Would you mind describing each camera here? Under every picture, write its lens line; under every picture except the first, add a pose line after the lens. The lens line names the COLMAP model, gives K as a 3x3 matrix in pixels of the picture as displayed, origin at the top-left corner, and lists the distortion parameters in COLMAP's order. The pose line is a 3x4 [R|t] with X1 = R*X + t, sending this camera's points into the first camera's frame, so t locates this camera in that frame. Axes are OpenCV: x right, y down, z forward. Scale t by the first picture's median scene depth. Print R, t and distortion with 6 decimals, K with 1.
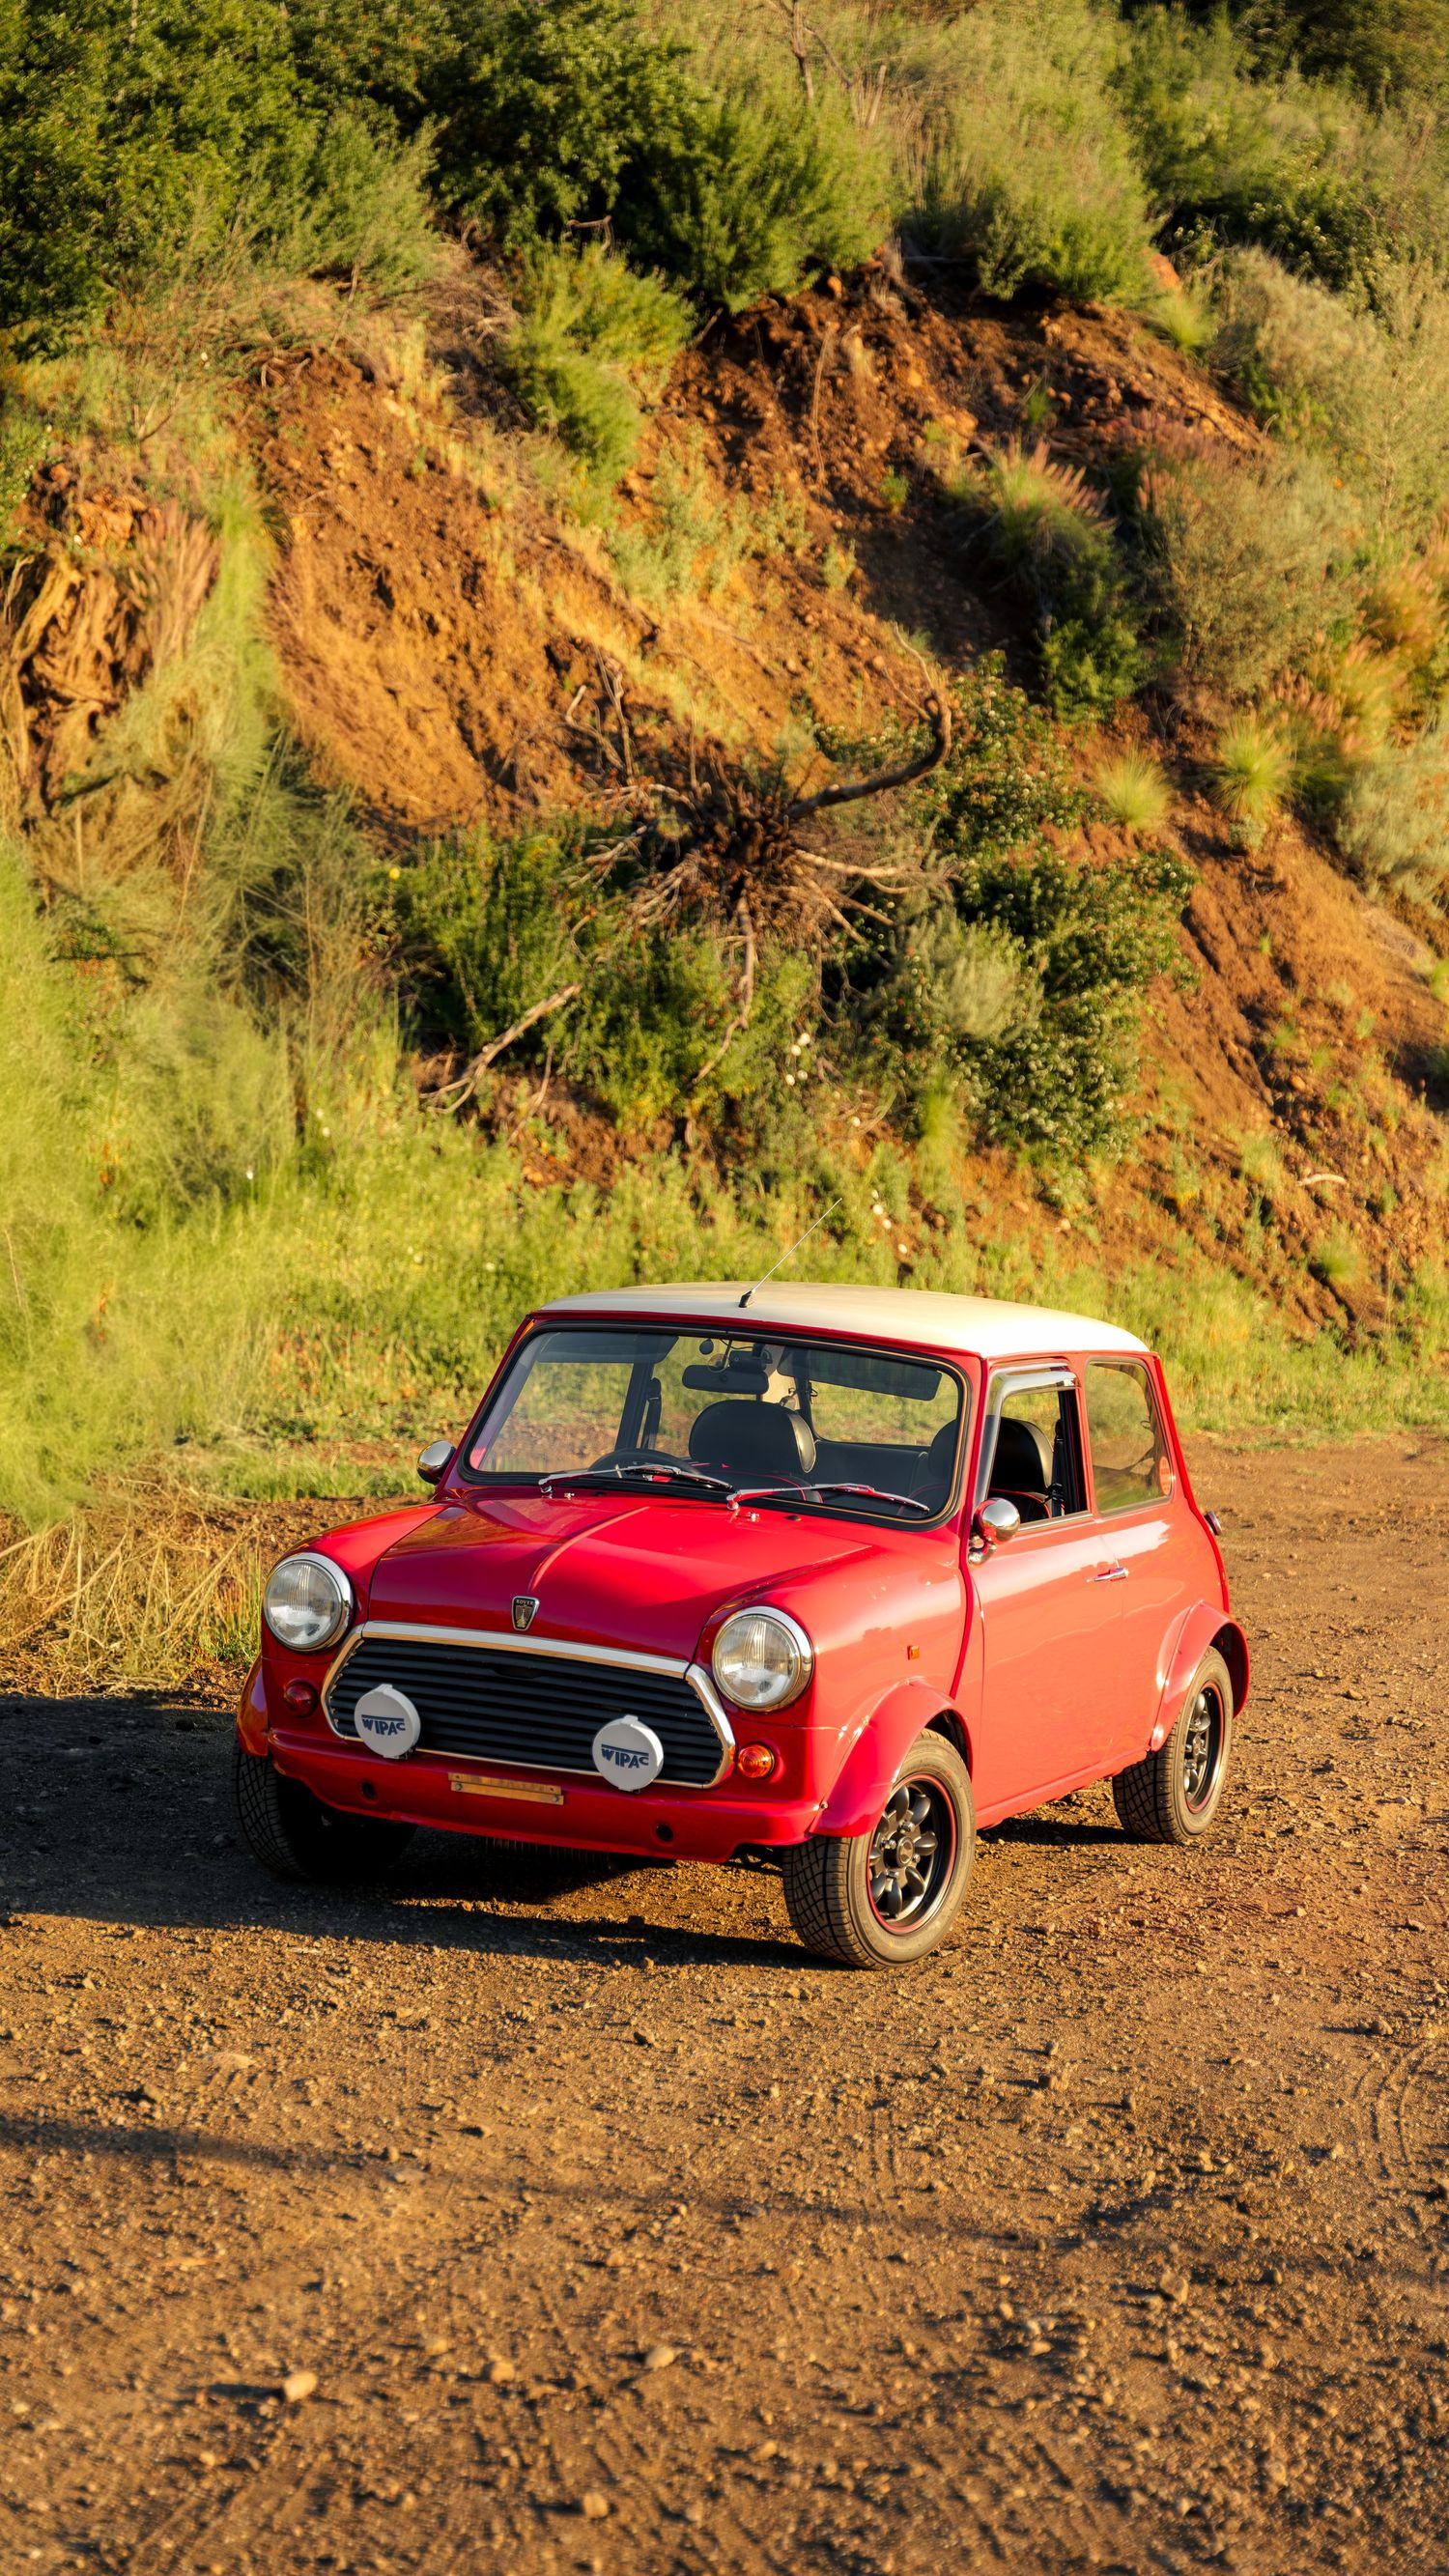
lens RADIAL K [[4368.7, 0, 723.3], [0, 4368.7, 1281.3], [0, 0, 1]] dist [0.057195, 0.000000]
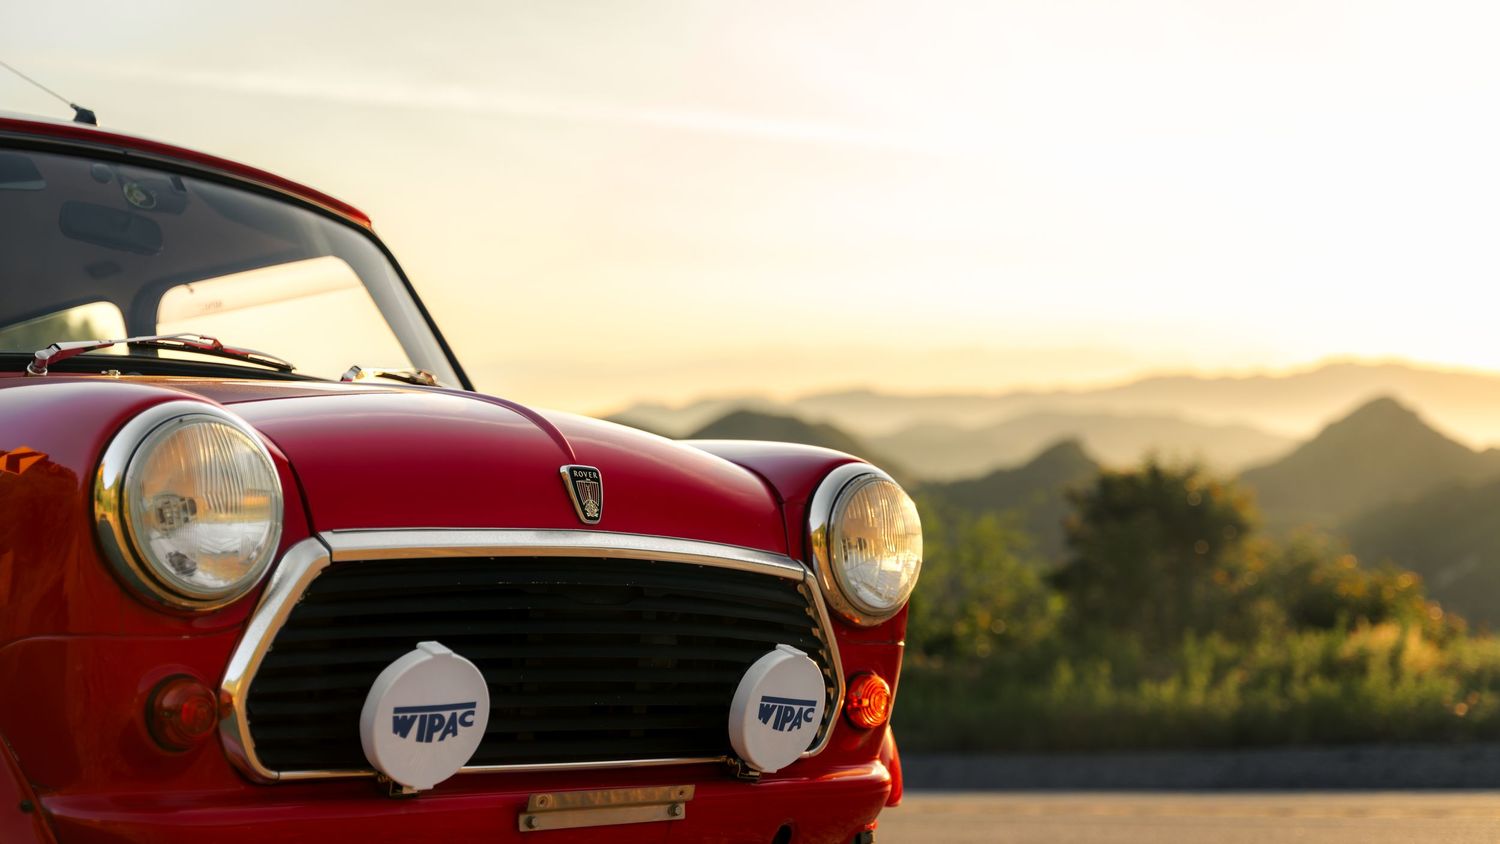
lens RADIAL K [[2480.3, 0, 750.5], [0, 2480.3, 422.9], [0, 0, 1]] dist [0.089378, 0.000000]
pose [[0.341999, 0.032349, 0.939143, -0.097604], [0.077458, 0.995036, -0.062481, 0.025334], [-0.936502, 0.094113, 0.337796, 0.249442]]
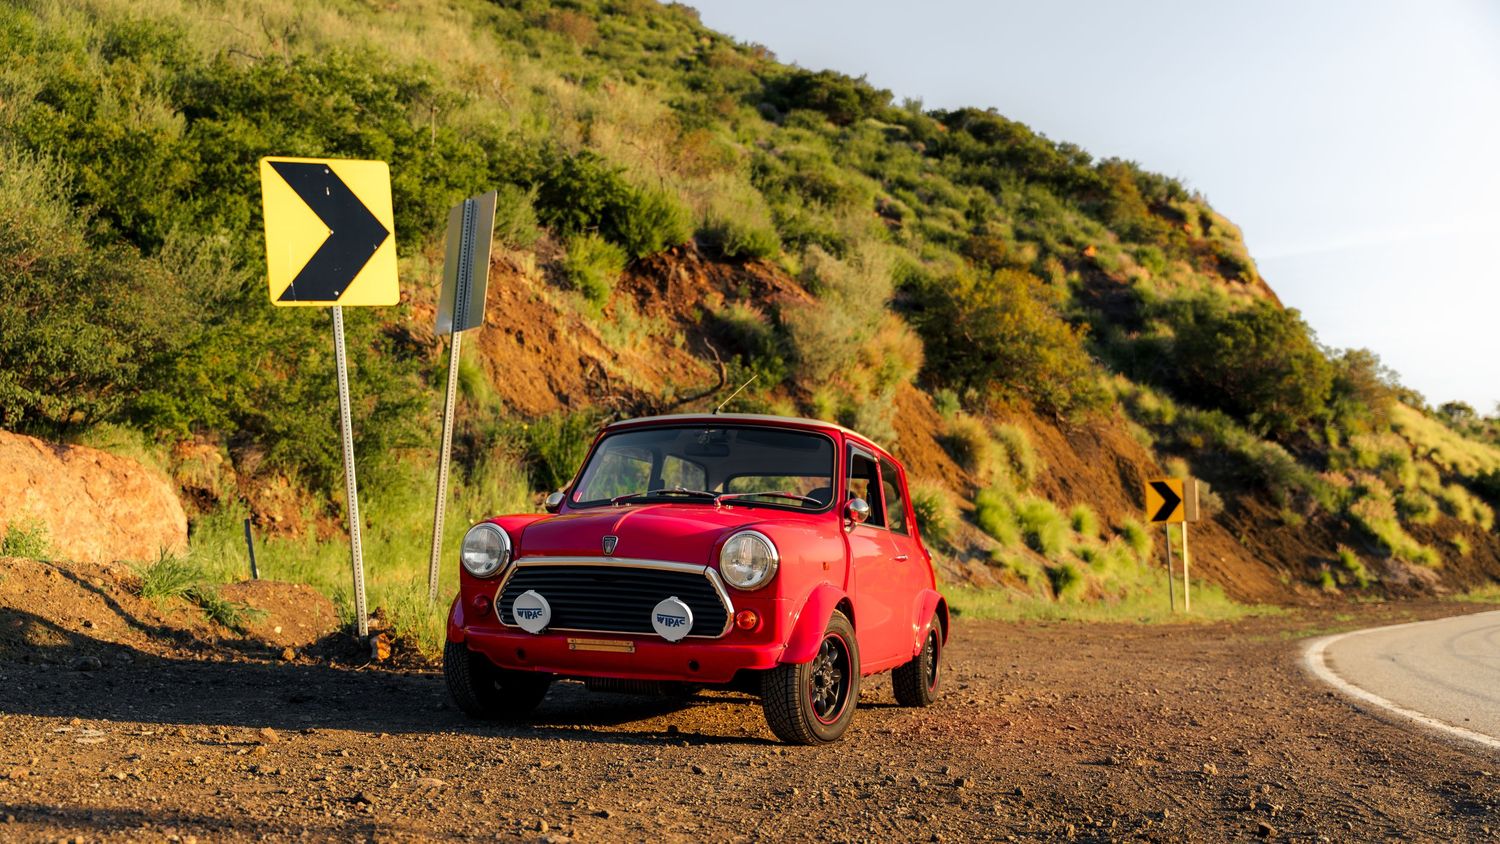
lens RADIAL K [[1369.6, 0, 744.8], [0, 1369.6, 426.4], [0, 0, 1]] dist [0.007279, 0.000000]
pose [[0.996125, -0.016662, 0.086360, -0.010975], [0.029339, 0.988599, -0.147683, 0.032030], [-0.082914, 0.149644, 0.985257, 0.127311]]
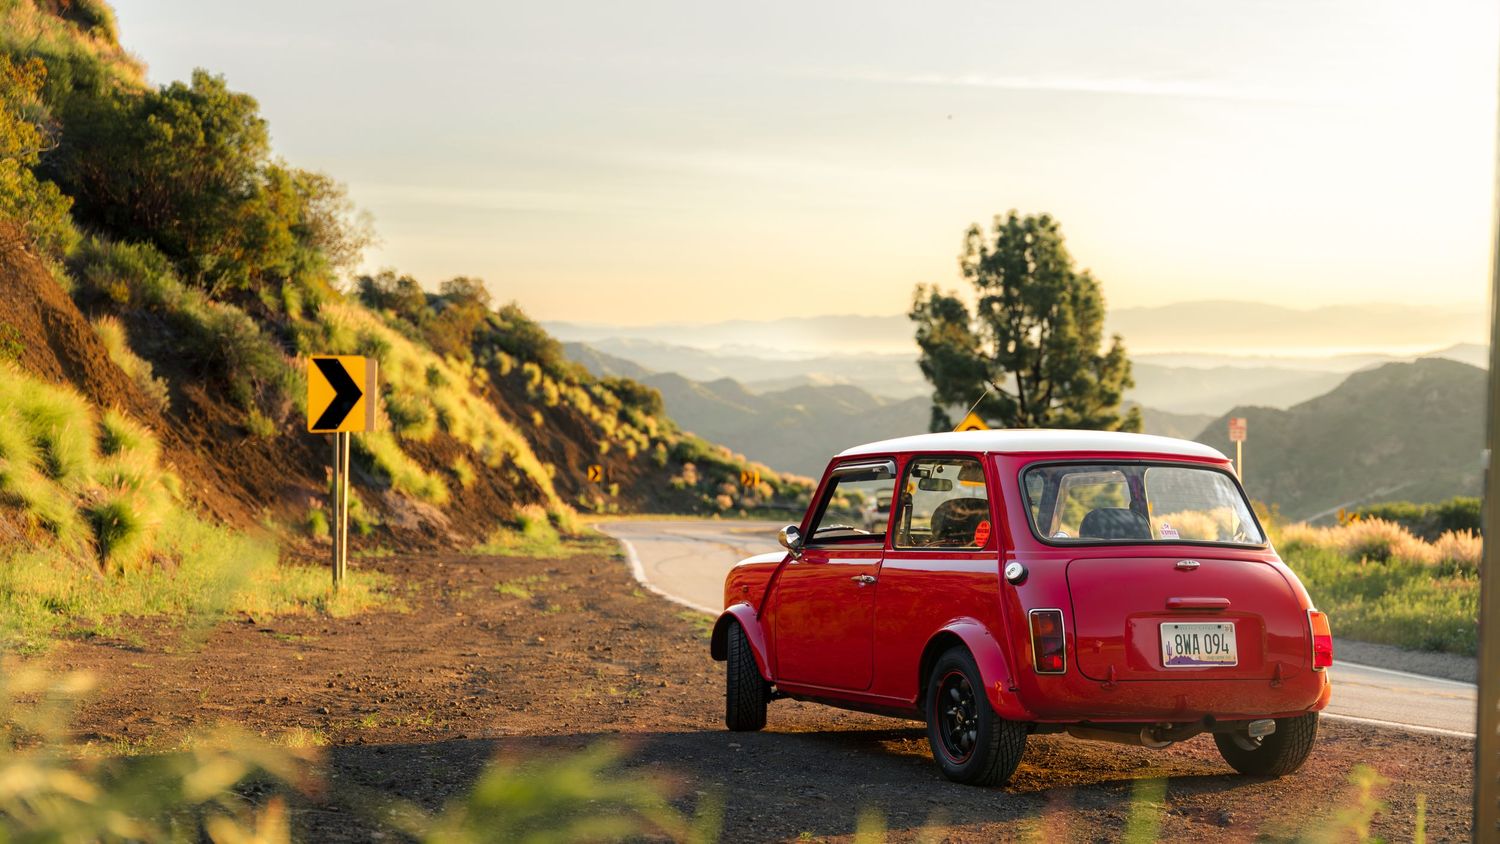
lens RADIAL K [[2029.3, 0, 749.5], [0, 2029.3, 420.6], [0, 0, 1]] dist [0.043023, 0.000000]
pose [[0.660378, 0.016494, 0.750752, -0.126309], [0.035433, 0.997961, -0.053093, 0.010198], [-0.750097, 0.061663, 0.658447, 0.397440]]
